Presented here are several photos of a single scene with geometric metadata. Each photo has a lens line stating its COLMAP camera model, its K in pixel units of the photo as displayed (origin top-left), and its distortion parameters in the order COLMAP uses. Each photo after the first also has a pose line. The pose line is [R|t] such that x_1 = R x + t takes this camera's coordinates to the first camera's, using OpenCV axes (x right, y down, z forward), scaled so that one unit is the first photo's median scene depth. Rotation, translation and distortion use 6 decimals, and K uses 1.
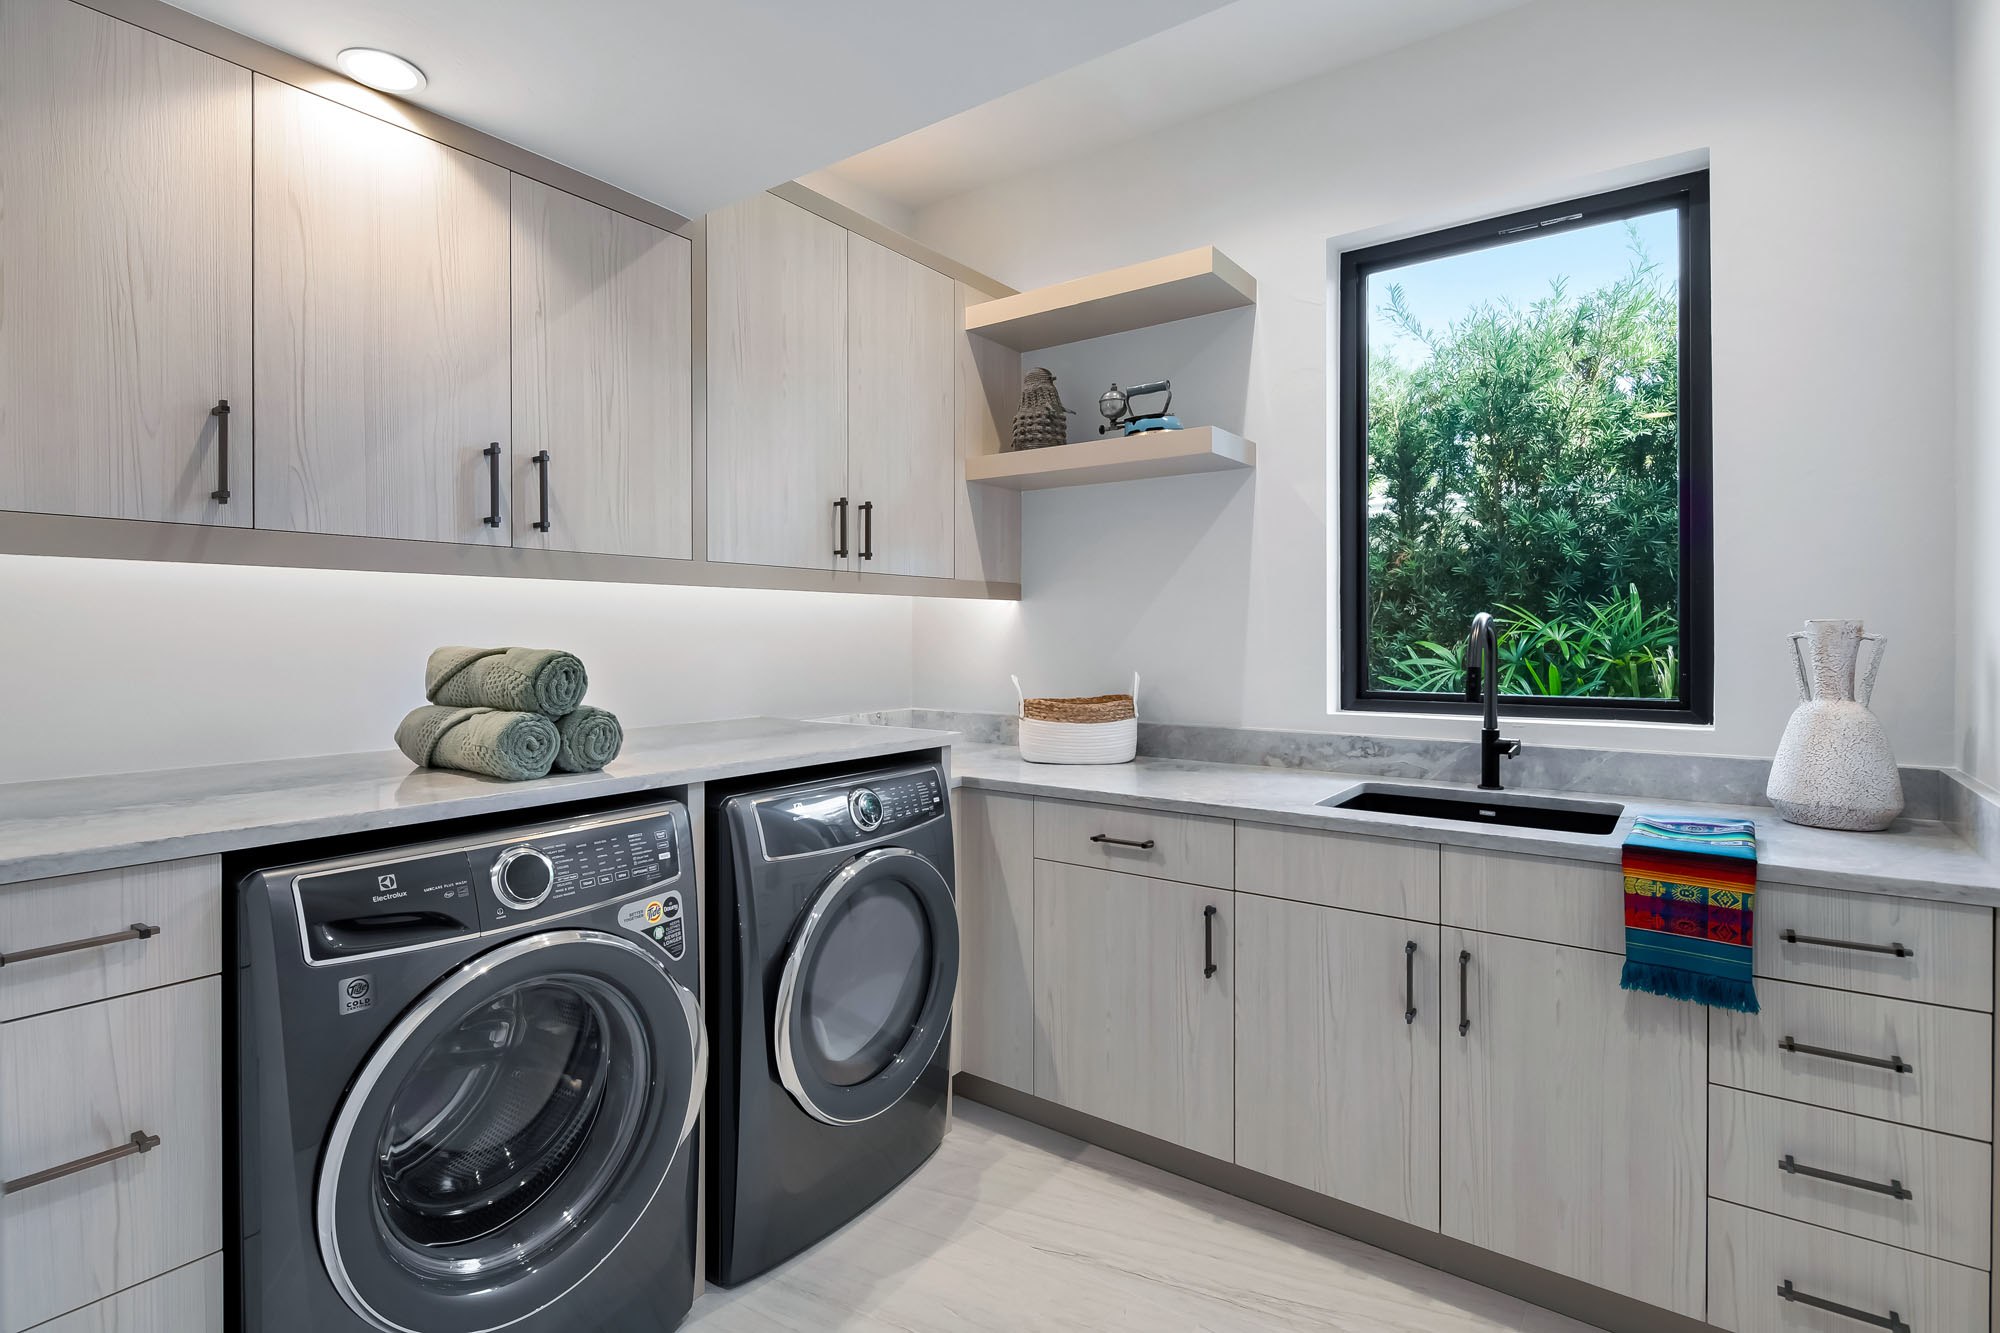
lens RADIAL K [[1005.5, 0, 998.9], [0, 1005.5, 659.6], [0, 0, 1]] dist [0.001083, -0.003092]
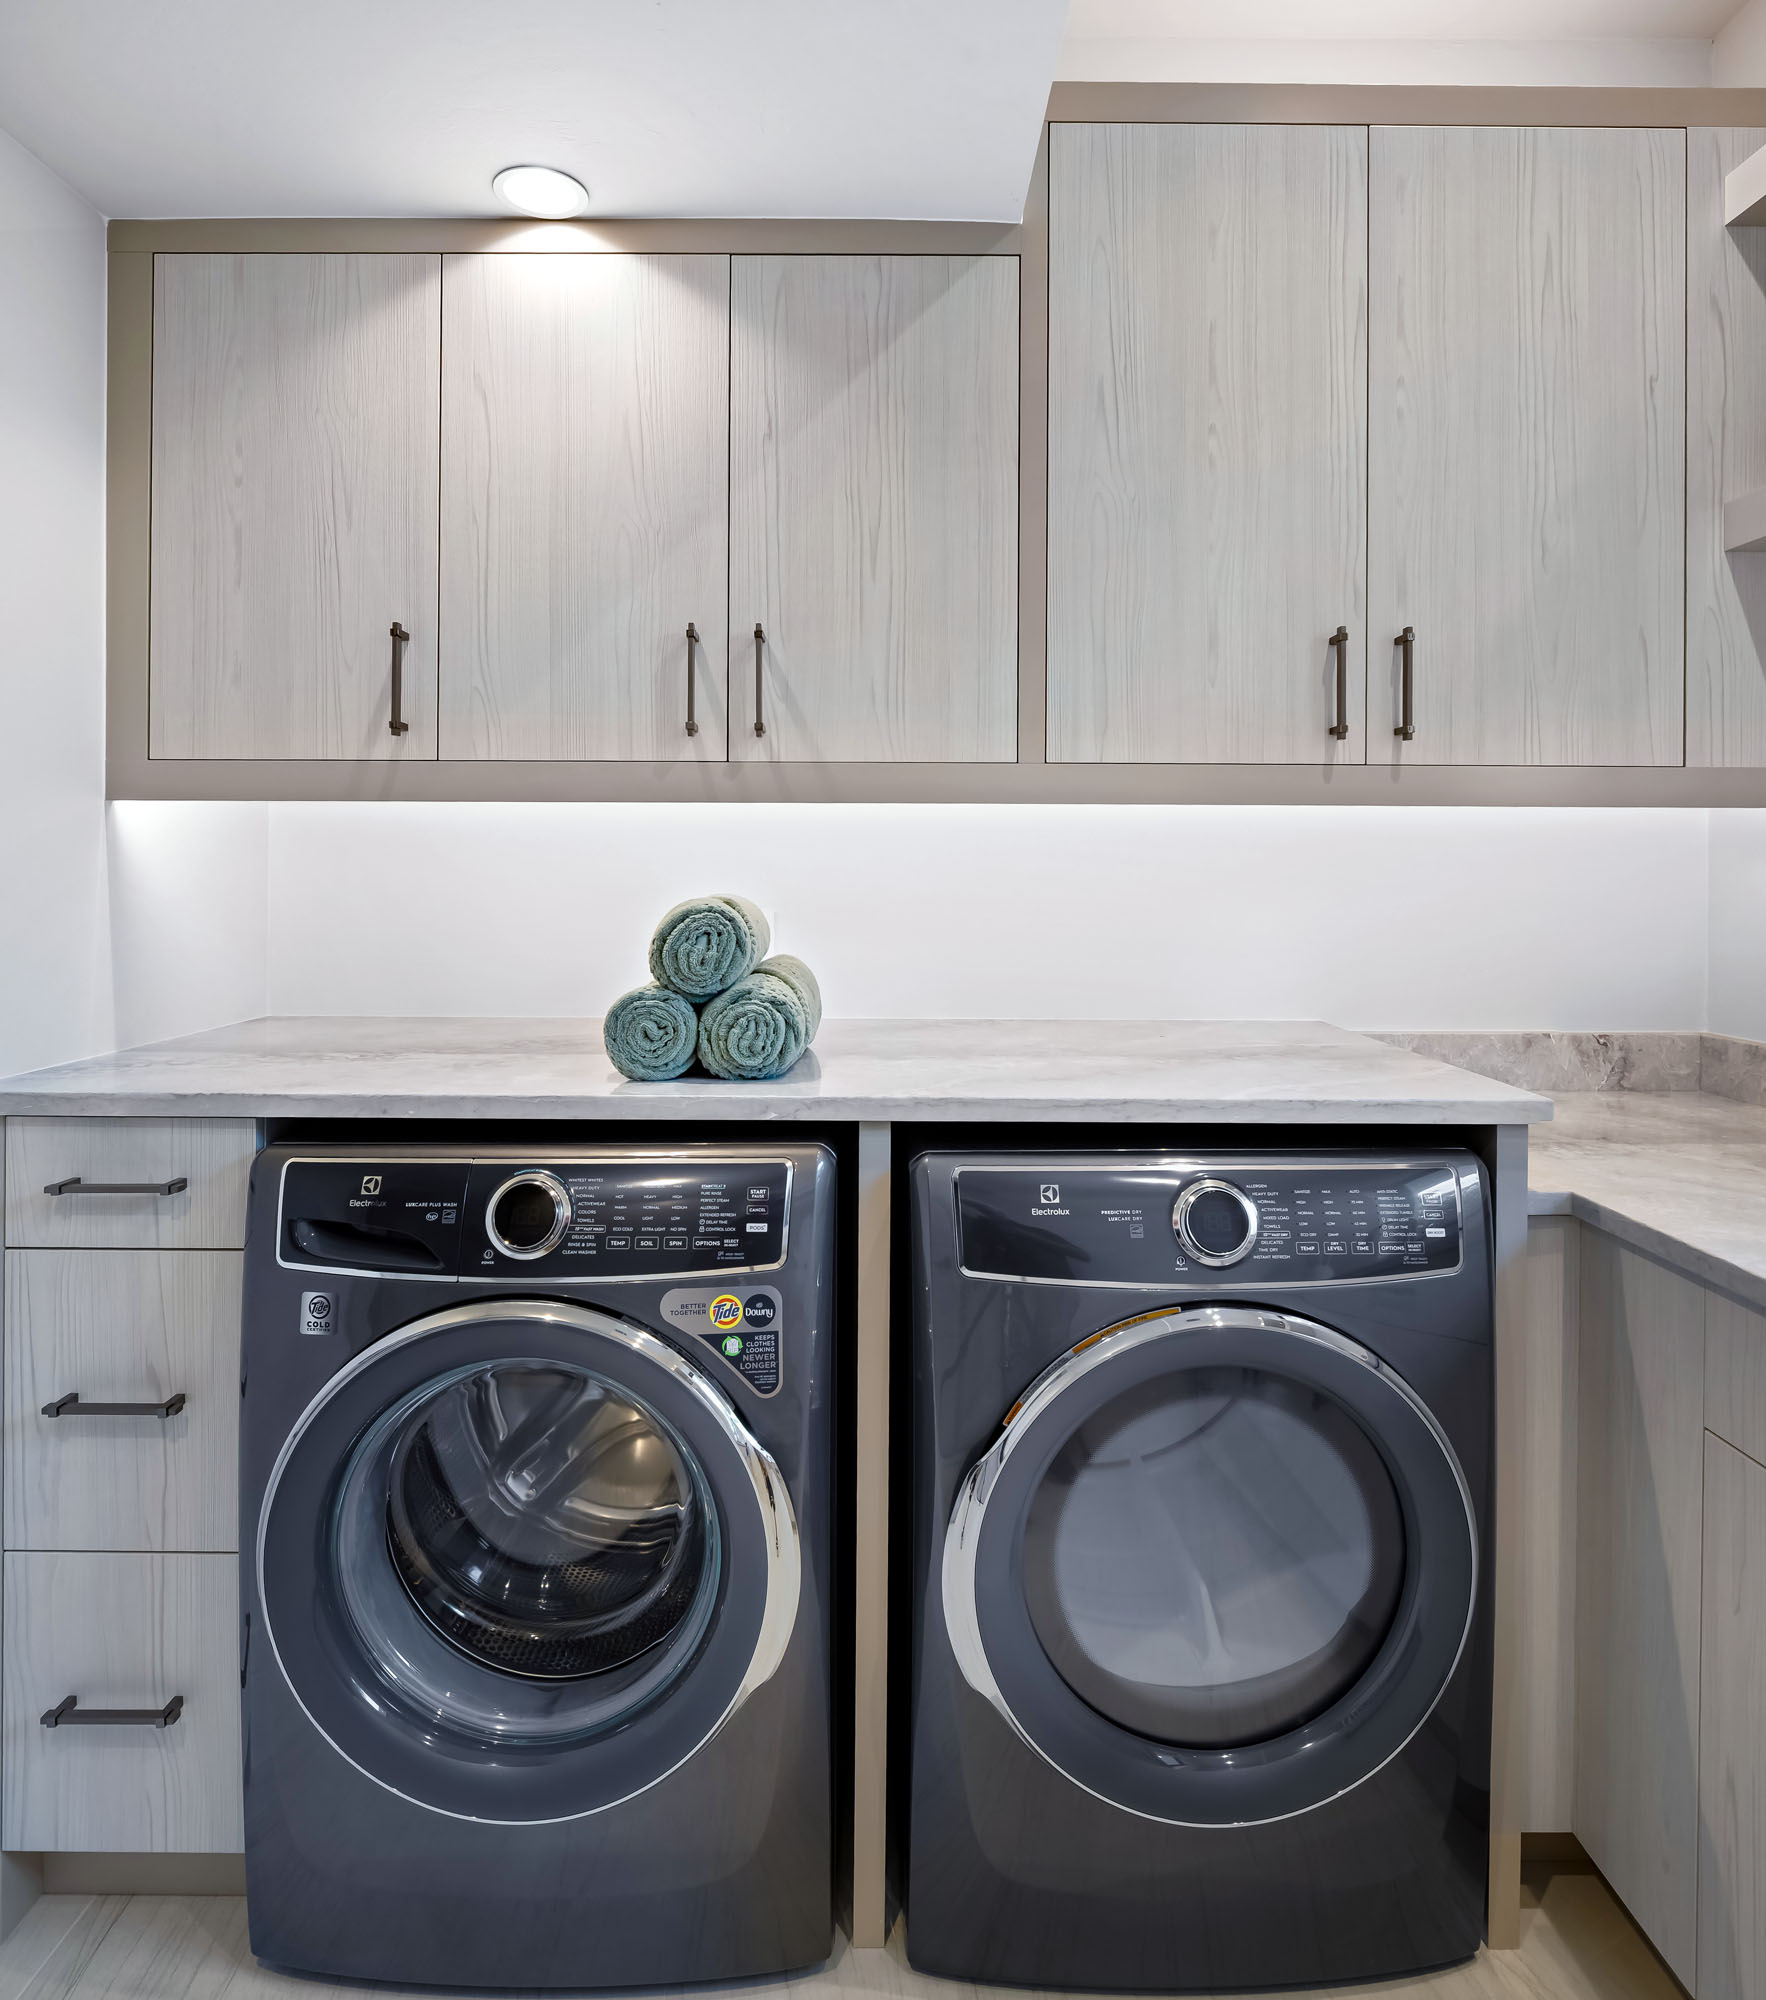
lens RADIAL K [[1347.4, 0, 756.4], [0, 1347.4, 879.7], [0, 0, 1]] dist [-0.025176, 0.016045]
pose [[0.574405, 0.000485, -0.818571, 0.354734], [-0.025312, 0.999532, -0.017170, -0.010165], [0.818180, 0.030583, 0.574149, 0.489791]]
